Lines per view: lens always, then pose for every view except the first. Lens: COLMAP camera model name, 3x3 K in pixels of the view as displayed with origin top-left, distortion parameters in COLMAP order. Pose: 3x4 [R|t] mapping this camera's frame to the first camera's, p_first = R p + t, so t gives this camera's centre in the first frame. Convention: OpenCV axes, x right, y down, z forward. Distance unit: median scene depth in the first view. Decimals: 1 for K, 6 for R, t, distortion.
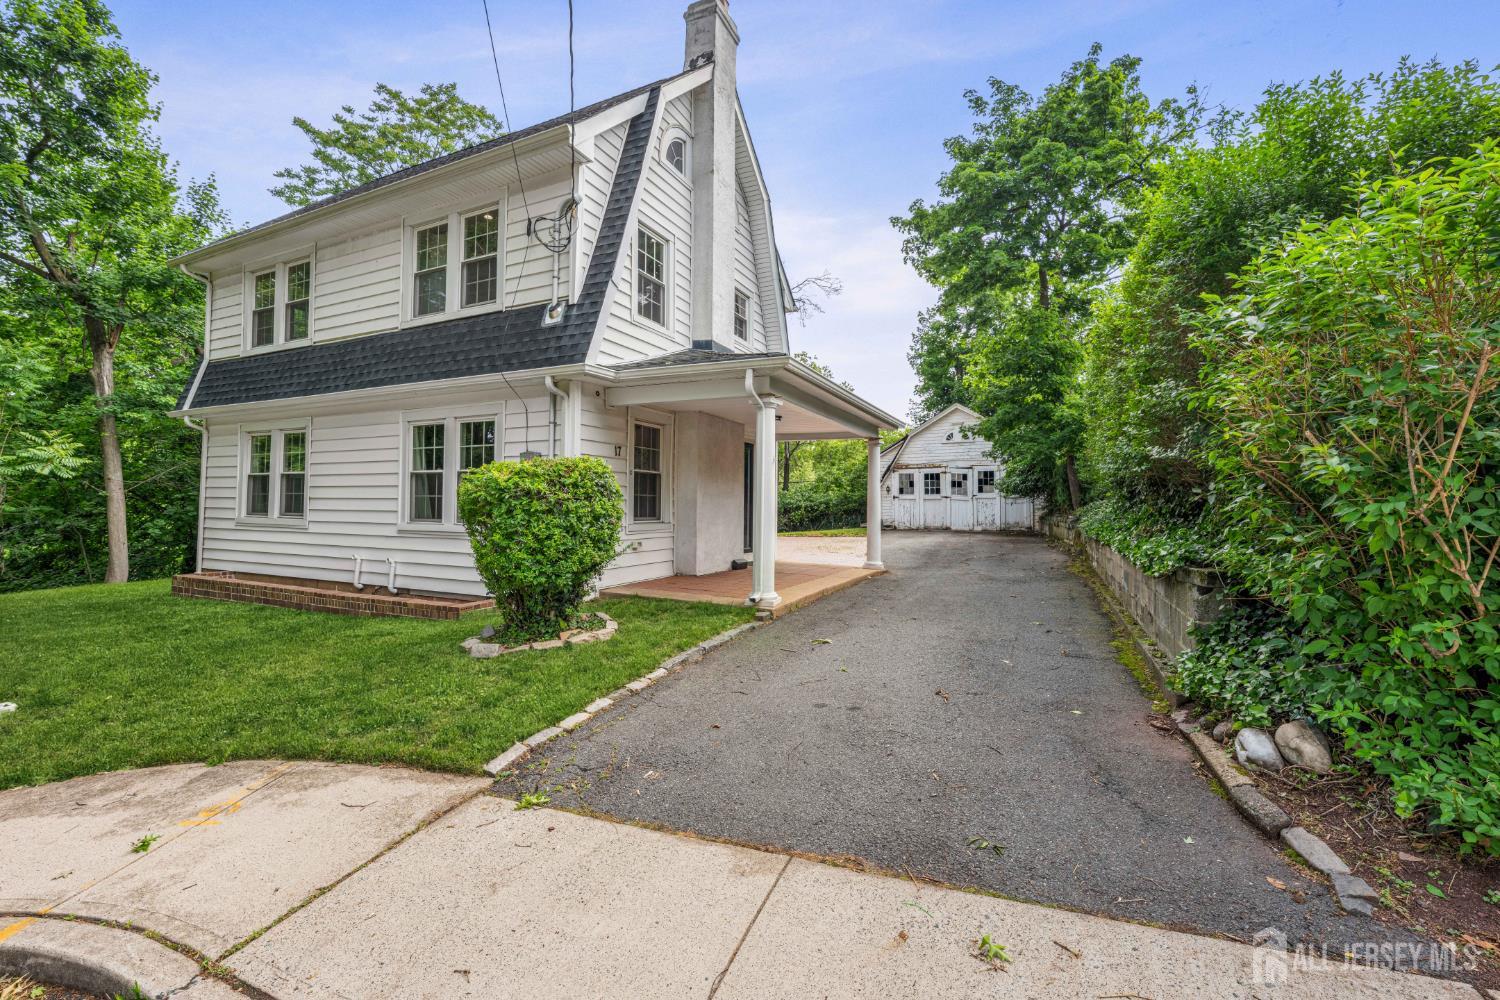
lens RADIAL K [[637.0, 0, 750.0], [0, 637.0, 500.0], [0, 0, 1]] dist [0.001079, -0.000996]
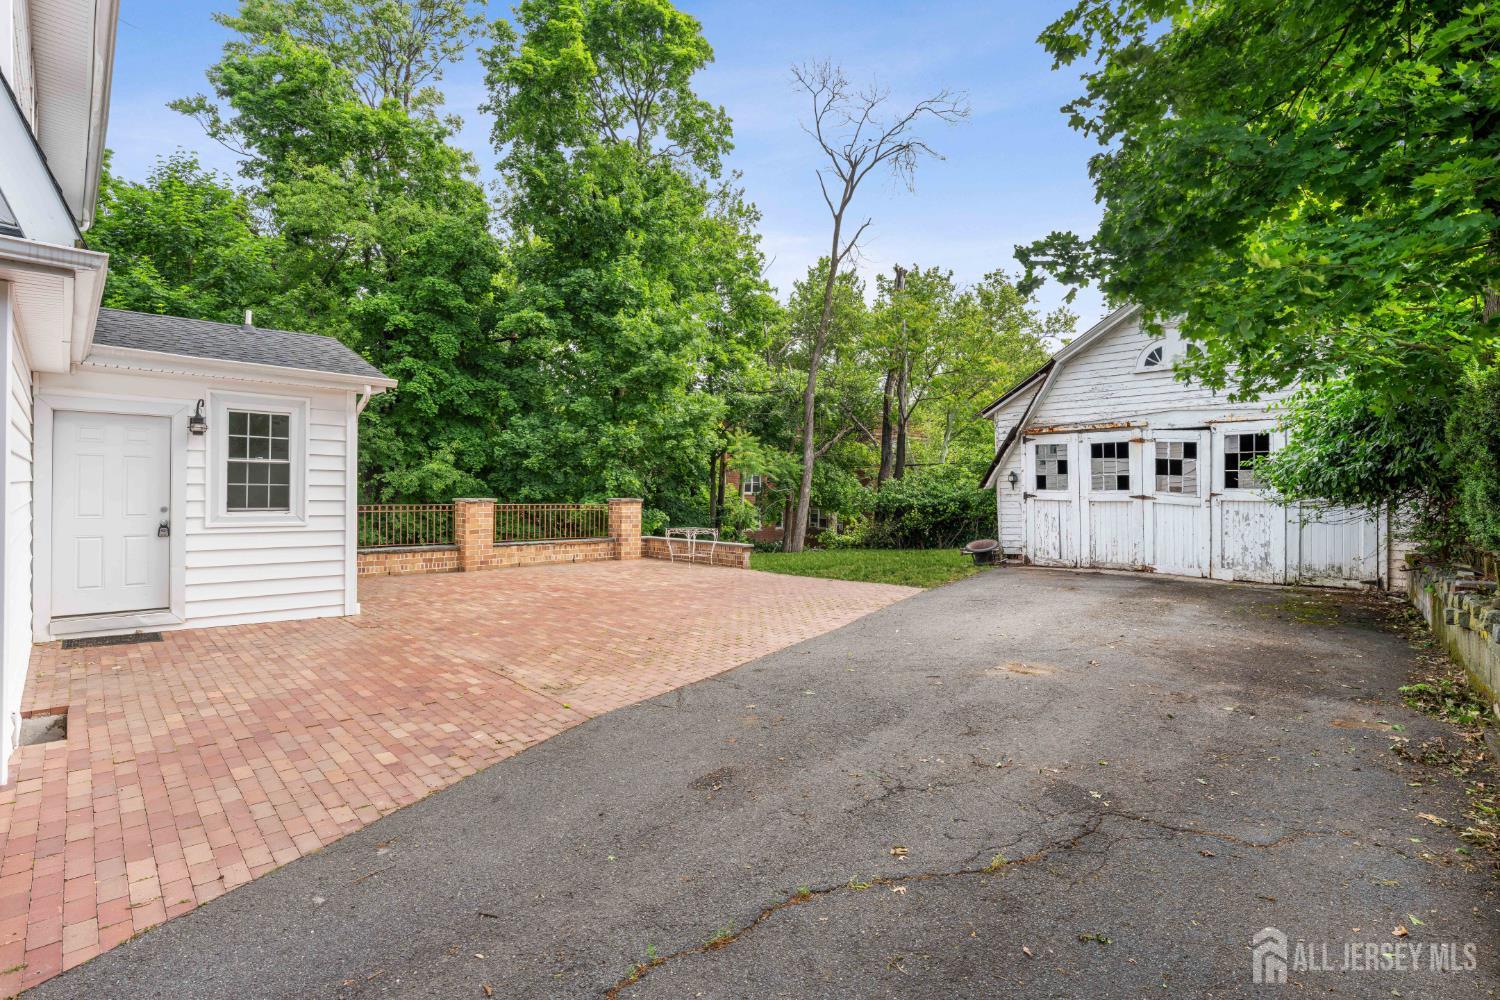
lens RADIAL K [[708.1, 0, 748.5], [0, 708.1, 504.5], [0, 0, 1]] dist [0.001096, -0.000074]
pose [[0.939350, 0.013793, -0.342682, 0.220968], [-0.004254, 0.999583, 0.028573, -0.012195], [0.342933, -0.025382, 0.939017, 0.453998]]
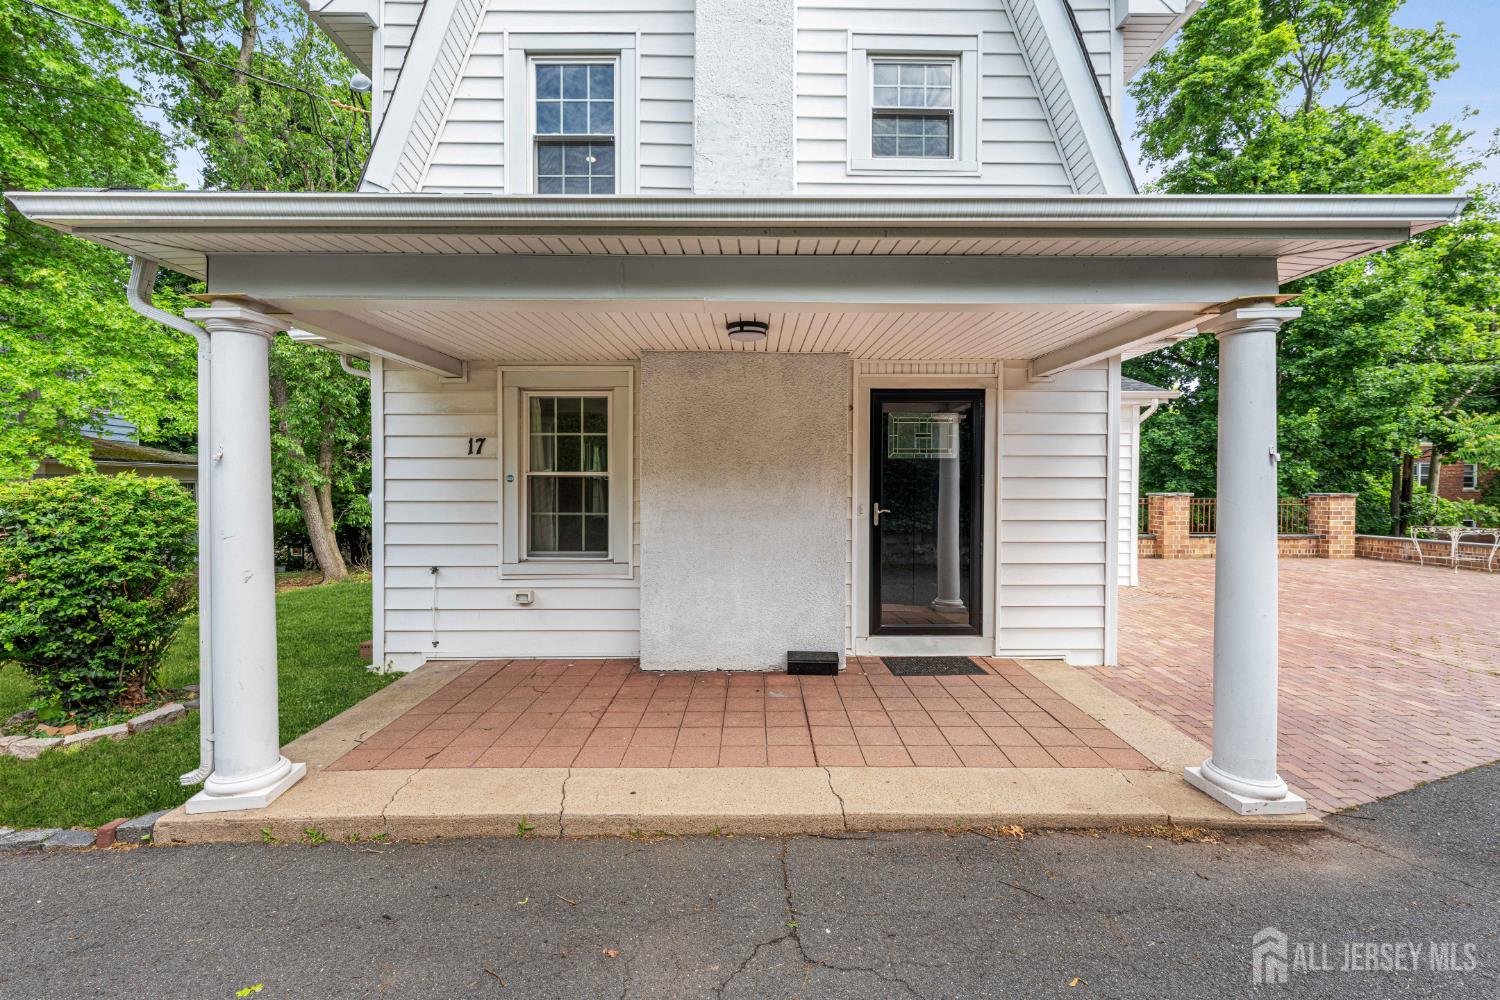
lens RADIAL K [[637.0, 0, 750.0], [0, 637.0, 500.0], [0, 0, 1]] dist [0.001079, -0.000996]
pose [[0.441813, 0.021754, -0.896843, 0.162289], [0.009546, 0.999535, 0.028948, -0.013610], [0.897056, -0.021351, 0.441400, 0.328655]]
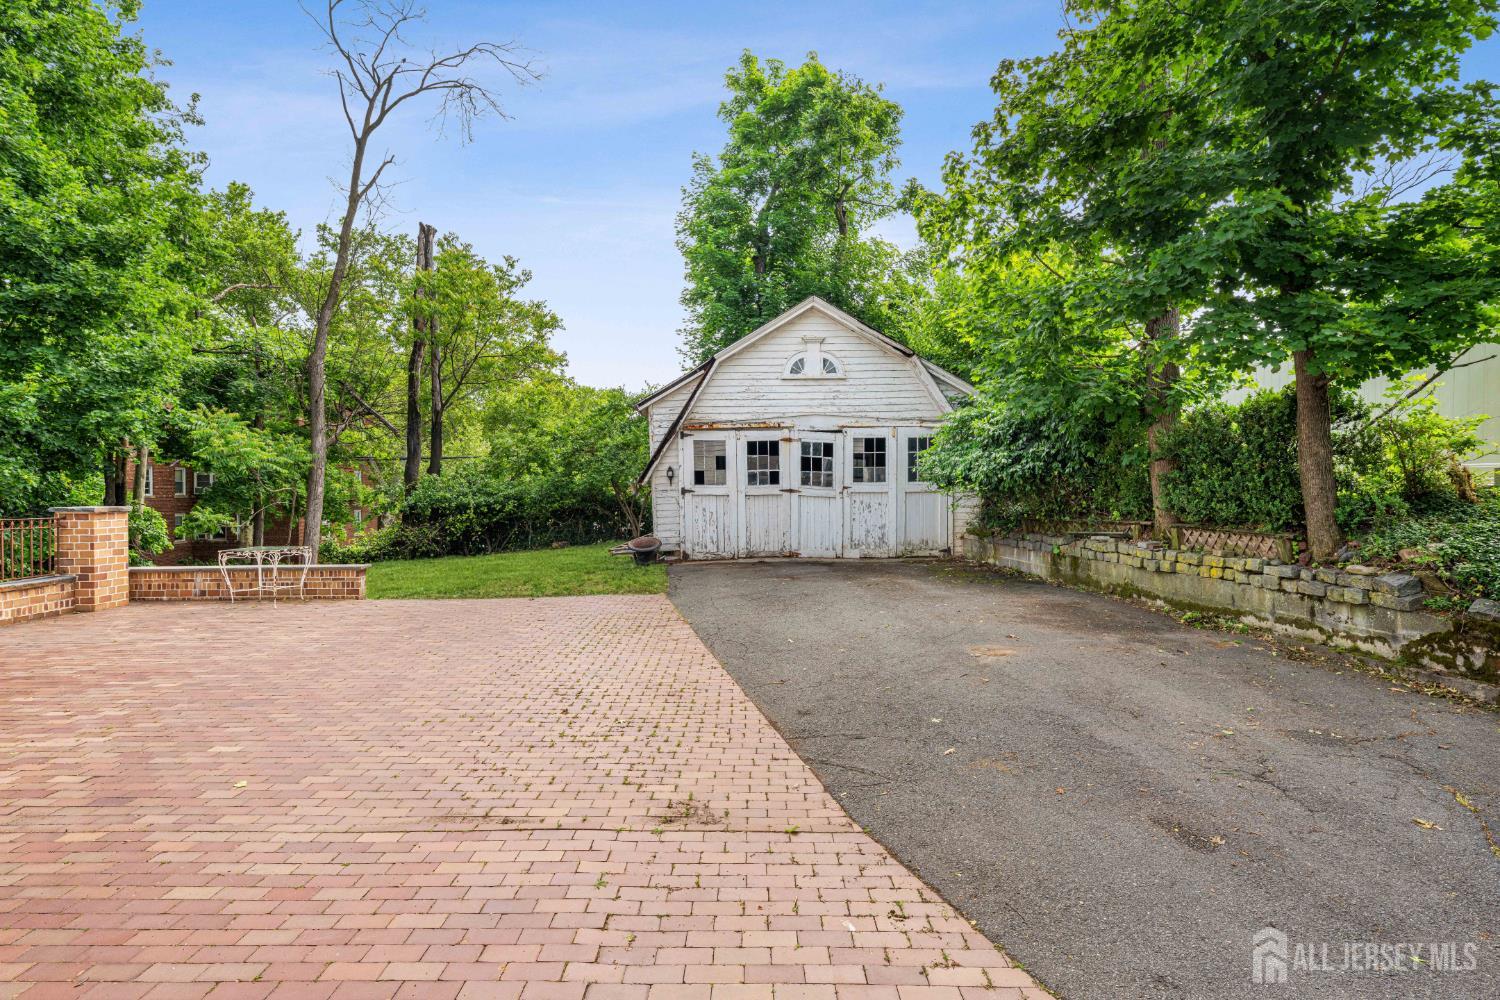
lens RADIAL K [[733.0, 0, 750.0], [0, 733.0, 500.0], [0, 0, 1]] dist [-0.002598, -0.000499]
pose [[0.897328, -0.013348, 0.441162, 0.033396], [0.002066, 0.999659, 0.026045, -0.012021], [-0.441359, -0.022459, 0.897050, 0.512206]]
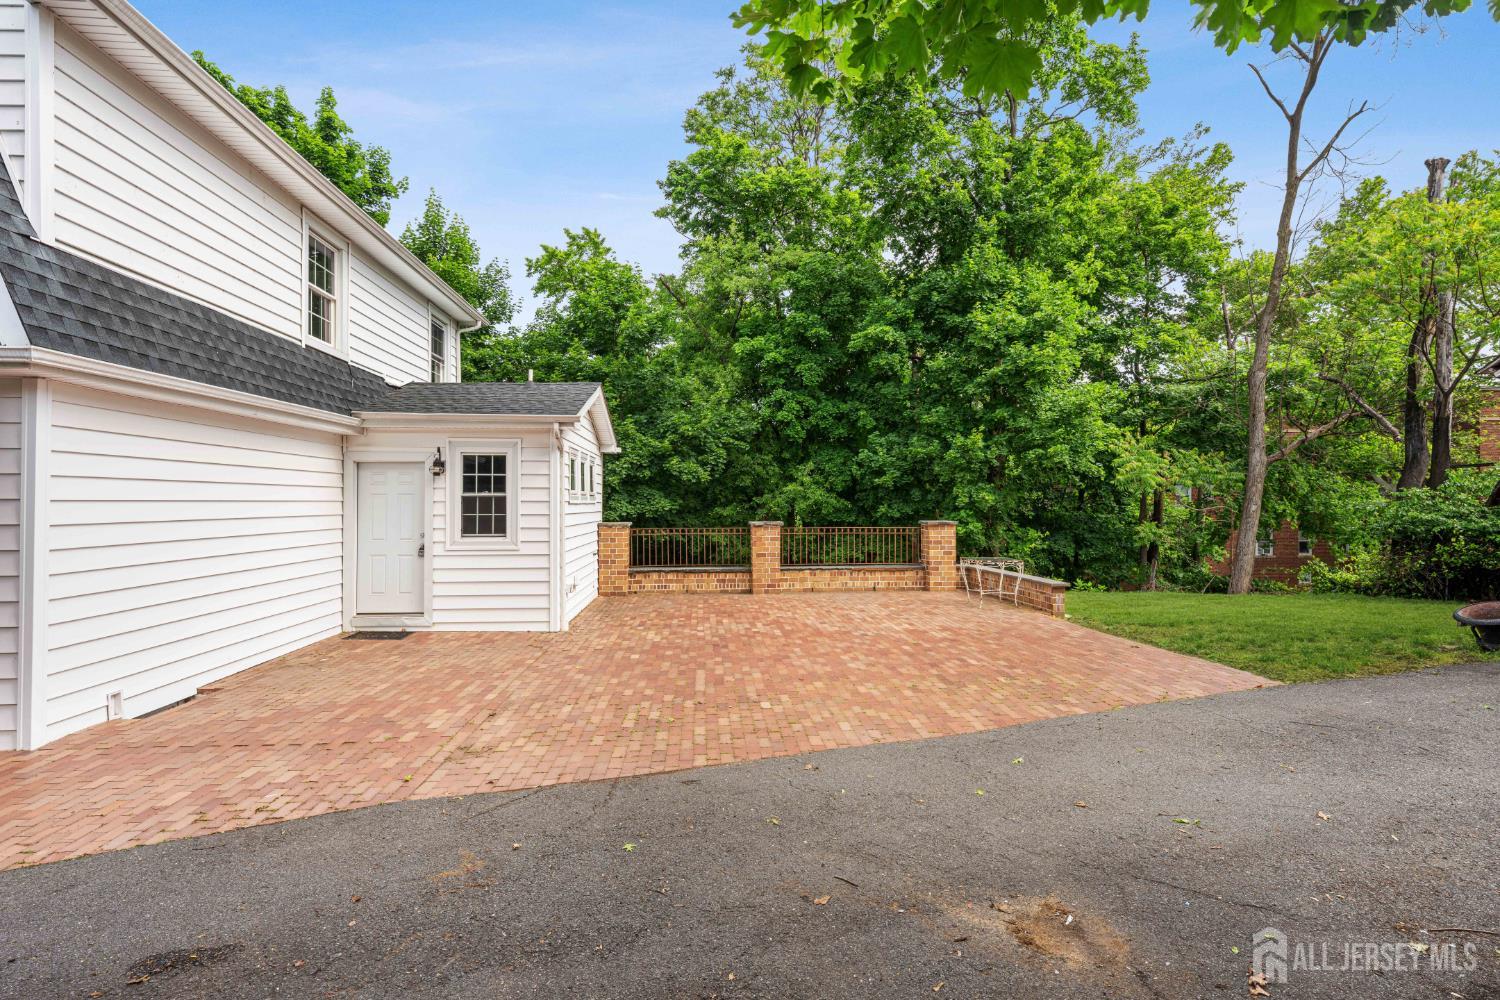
lens RADIAL K [[691.0, 0, 750.0], [0, 691.0, 500.0], [0, 0, 1]] dist [0.000207, 0.000462]
pose [[0.507234, -0.008796, -0.861764, 0.296663], [0.013182, 0.999910, -0.002448, -0.016213], [0.861708, -0.010118, 0.507304, 0.616660]]
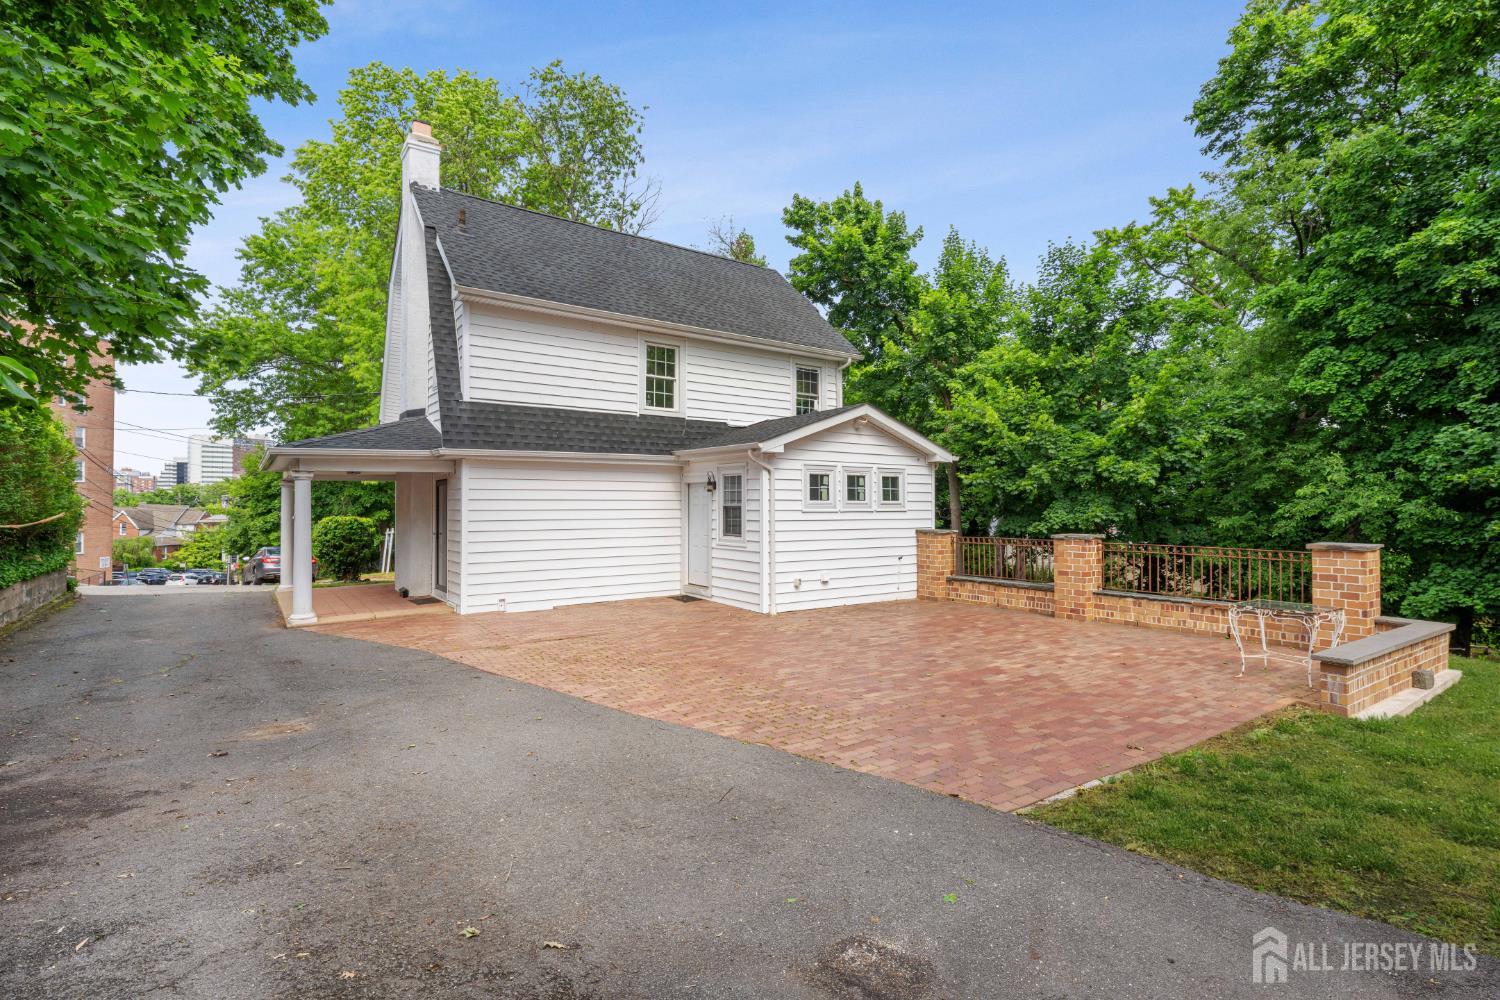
lens RADIAL K [[708.1, 0, 748.5], [0, 708.1, 504.5], [0, 0, 1]] dist [0.001096, -0.000074]
pose [[-0.478619, -0.005191, -0.878008, 0.353095], [0.006568, 0.999933, -0.009492, -0.017396], [0.877998, -0.010310, -0.478553, 0.945058]]
